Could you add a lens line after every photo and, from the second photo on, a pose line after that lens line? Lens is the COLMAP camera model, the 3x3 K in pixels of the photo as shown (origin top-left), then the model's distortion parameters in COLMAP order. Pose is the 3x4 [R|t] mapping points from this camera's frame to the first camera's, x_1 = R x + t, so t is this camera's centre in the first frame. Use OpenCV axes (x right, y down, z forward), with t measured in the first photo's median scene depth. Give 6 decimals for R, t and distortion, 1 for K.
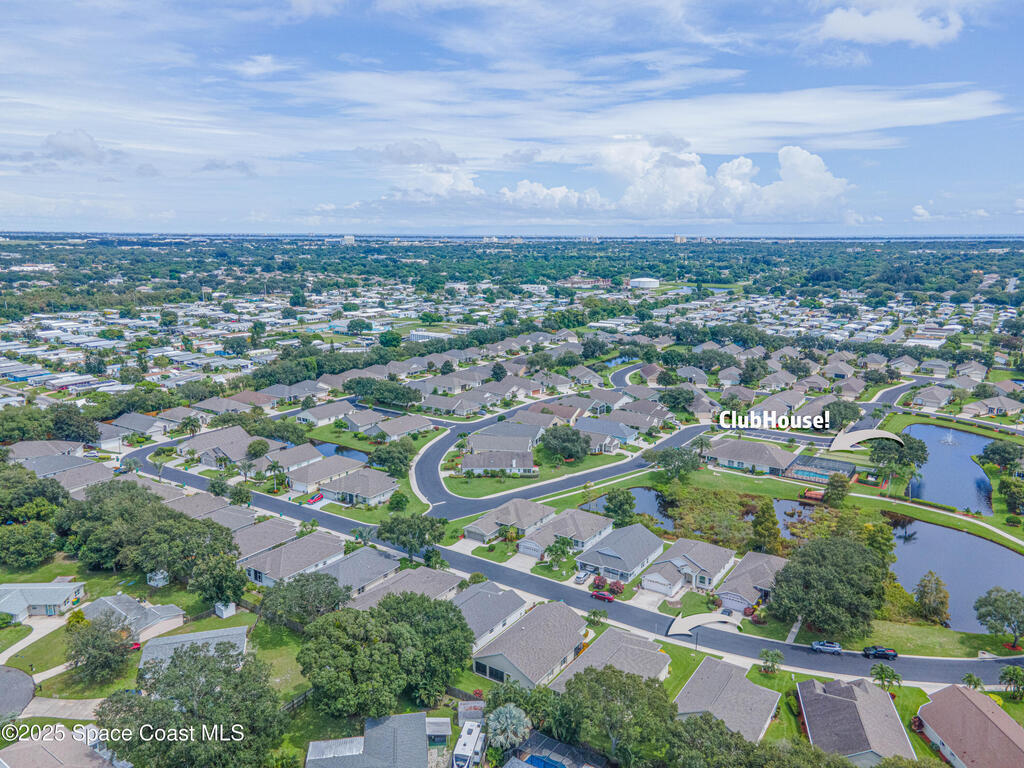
lens RADIAL K [[747.7, 0, 512.0], [0, 747.7, 384.0], [0, 0, 1]] dist [0.028854, 0.034218]
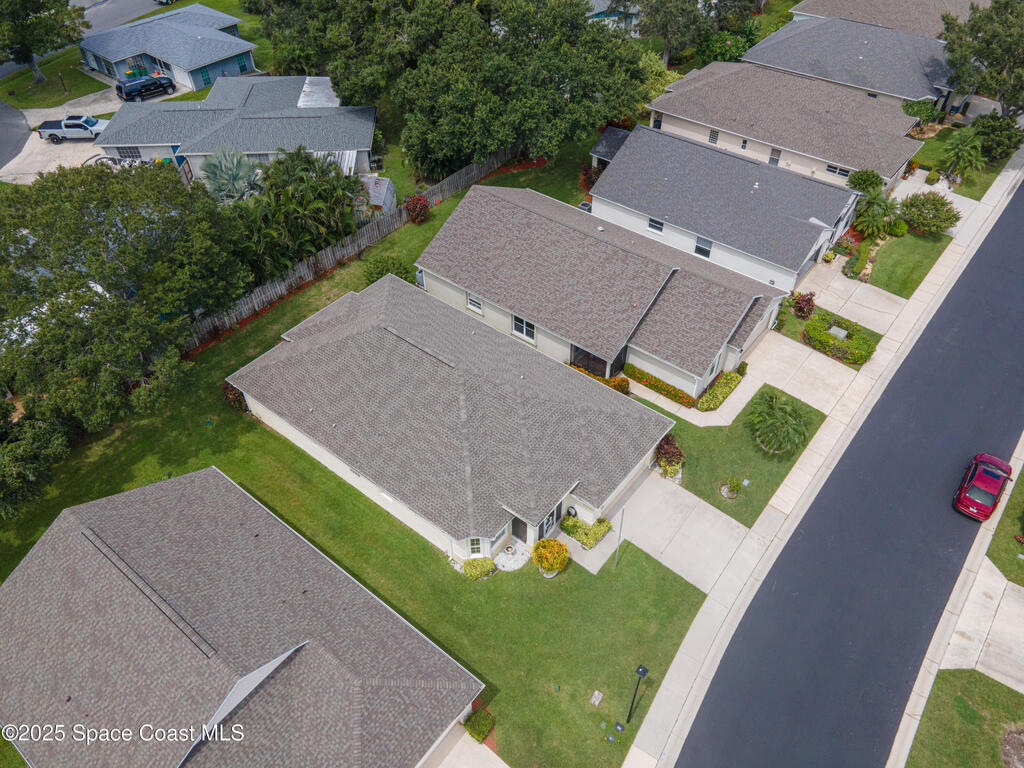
lens RADIAL K [[747.7, 0, 512.0], [0, 747.7, 384.0], [0, 0, 1]] dist [0.028854, 0.034218]
pose [[-0.090622, 0.689137, -0.718942, 0.213103], [-0.201563, 0.694280, 0.690904, 0.071341], [0.975274, 0.207523, 0.075988, 0.558844]]
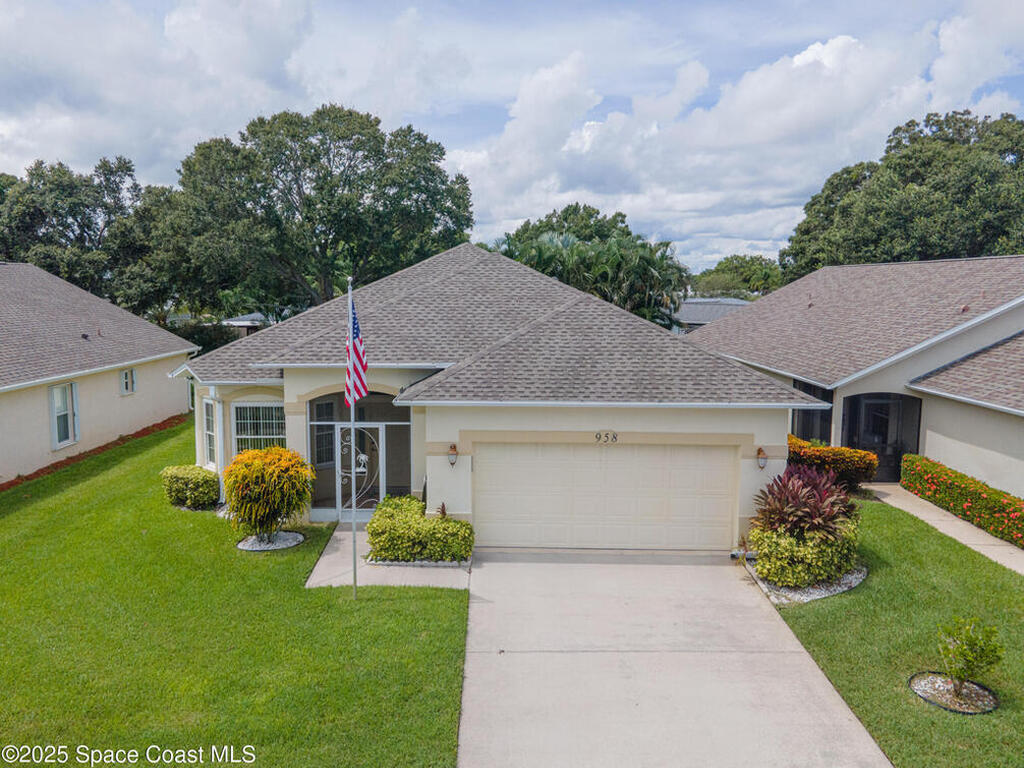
lens RADIAL K [[795.0, 0, 481.2], [0, 795.0, 383.0], [0, 0, 1]] dist [0.023972, 0.046064]
pose [[-0.843320, 0.055171, -0.534572, 0.138532], [-0.120578, 0.949931, 0.288258, 0.182210], [0.523710, 0.307551, -0.794444, 0.649878]]
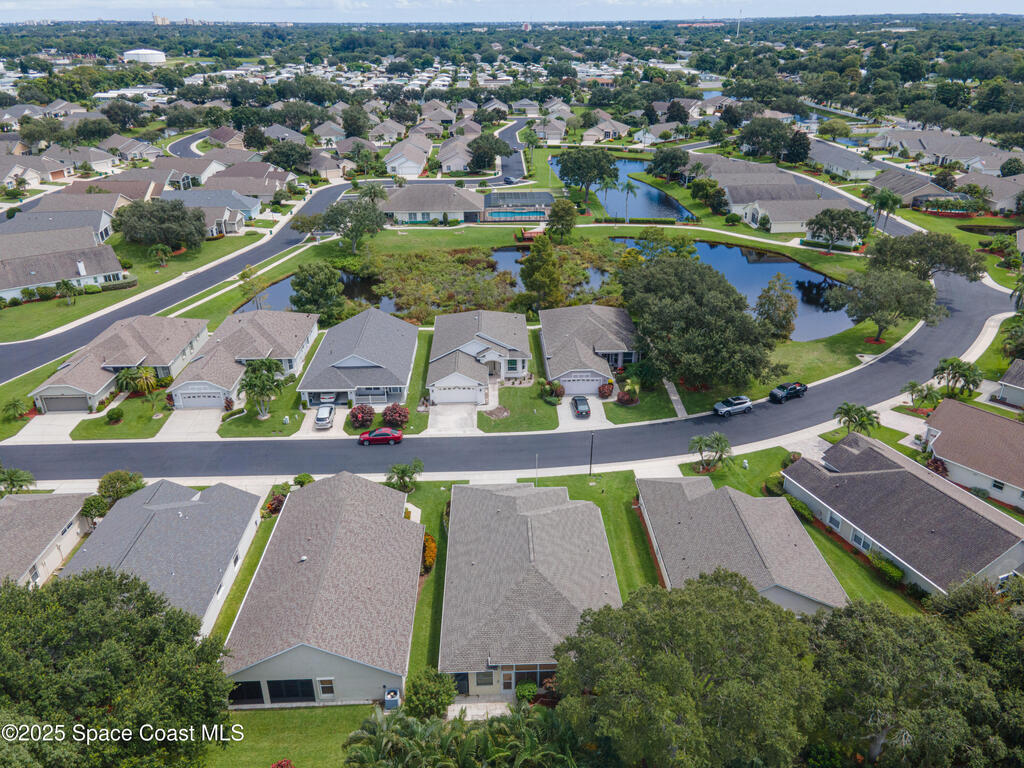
lens RADIAL K [[747.7, 0, 512.0], [0, 747.7, 384.0], [0, 0, 1]] dist [0.028854, 0.034218]
pose [[0.815977, -0.262944, 0.514822, -0.050809], [0.128131, 0.950679, 0.282473, 0.070623], [-0.563705, -0.164527, 0.809424, 0.349145]]
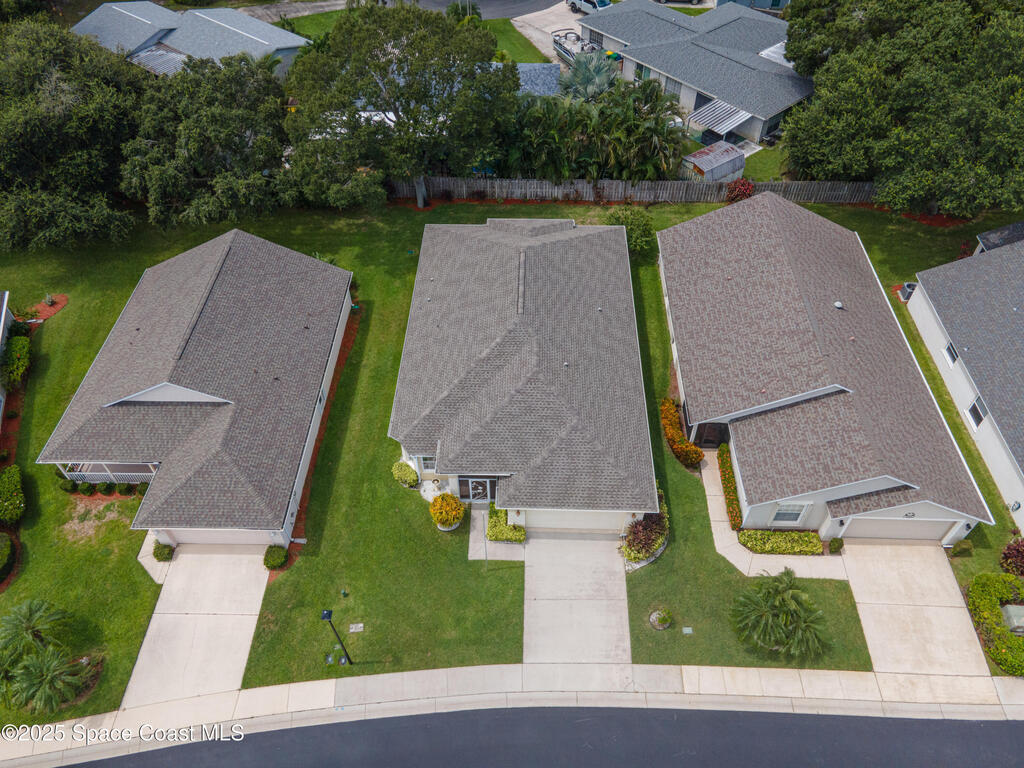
lens RADIAL K [[747.7, 0, 512.0], [0, 747.7, 384.0], [0, 0, 1]] dist [0.028854, 0.034218]
pose [[-0.848678, 0.391190, -0.355972, 0.154202], [-0.109156, 0.528996, 0.841575, 0.053687], [0.517523, 0.753083, -0.406247, 0.642852]]
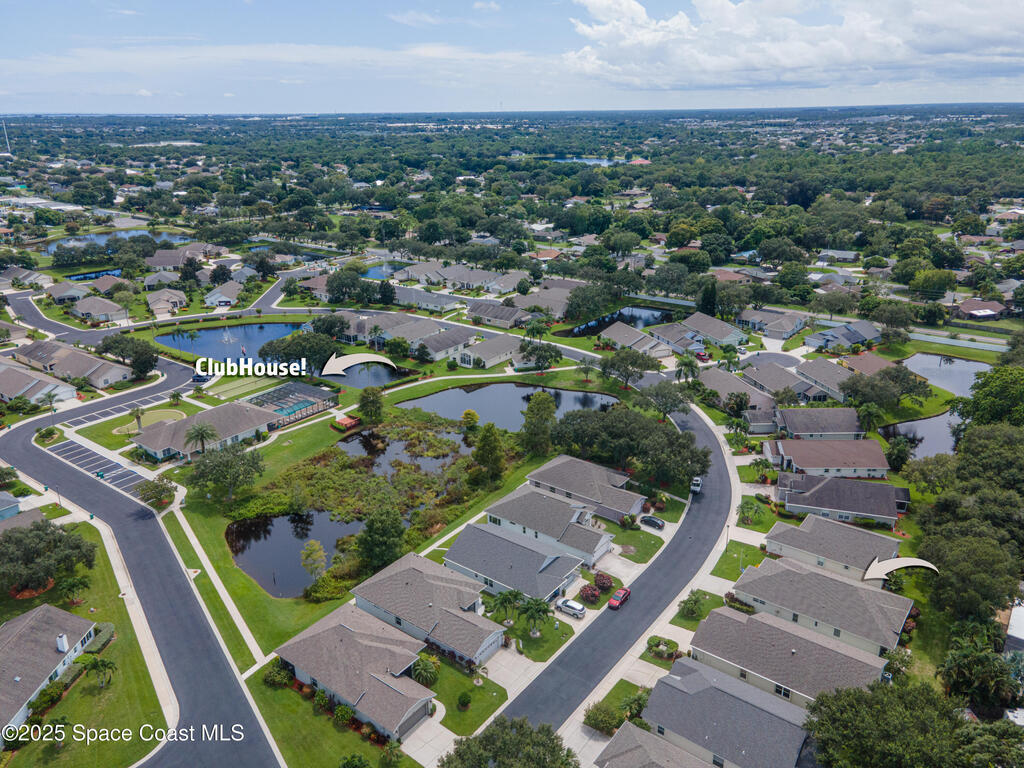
lens RADIAL K [[747.7, 0, 512.0], [0, 747.7, 384.0], [0, 0, 1]] dist [0.028854, 0.034218]
pose [[0.064853, -0.349295, 0.934766, -0.357610], [0.212818, 0.920029, 0.329023, -0.130417], [-0.974937, 0.177597, 0.134003, 0.666776]]
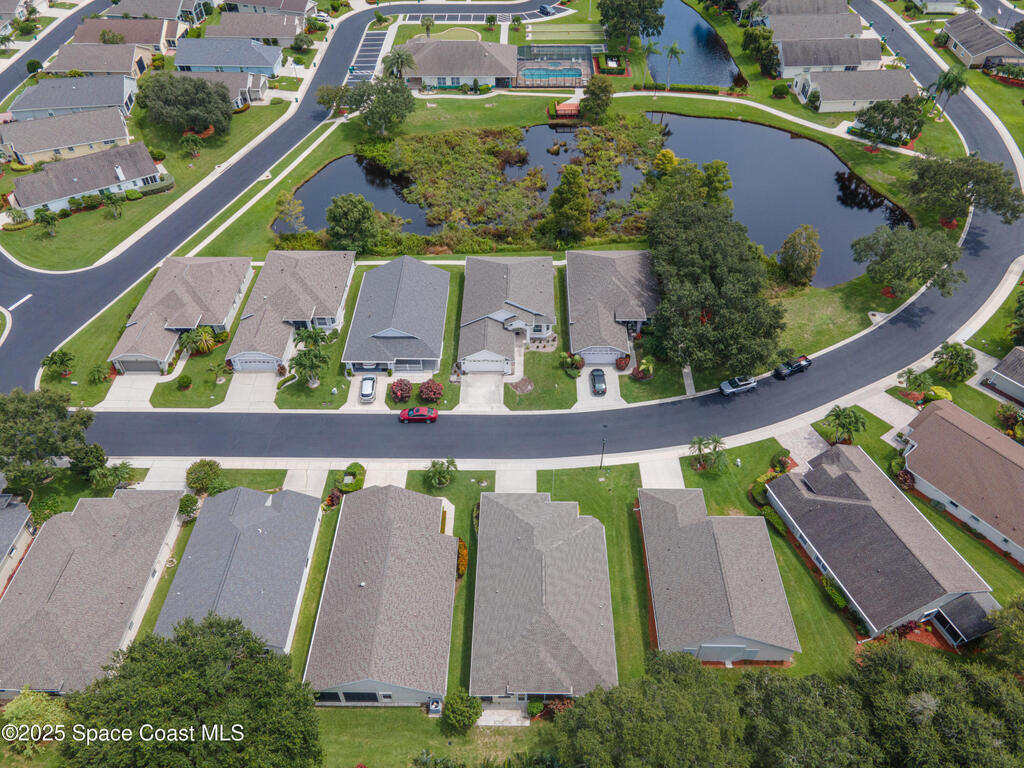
lens RADIAL K [[747.7, 0, 512.0], [0, 747.7, 384.0], [0, 0, 1]] dist [0.028854, 0.034218]
pose [[0.841912, -0.386795, 0.376262, -0.026033], [0.120907, 0.814768, 0.567040, -0.057005], [-0.525894, -0.431906, 0.732729, 0.354433]]
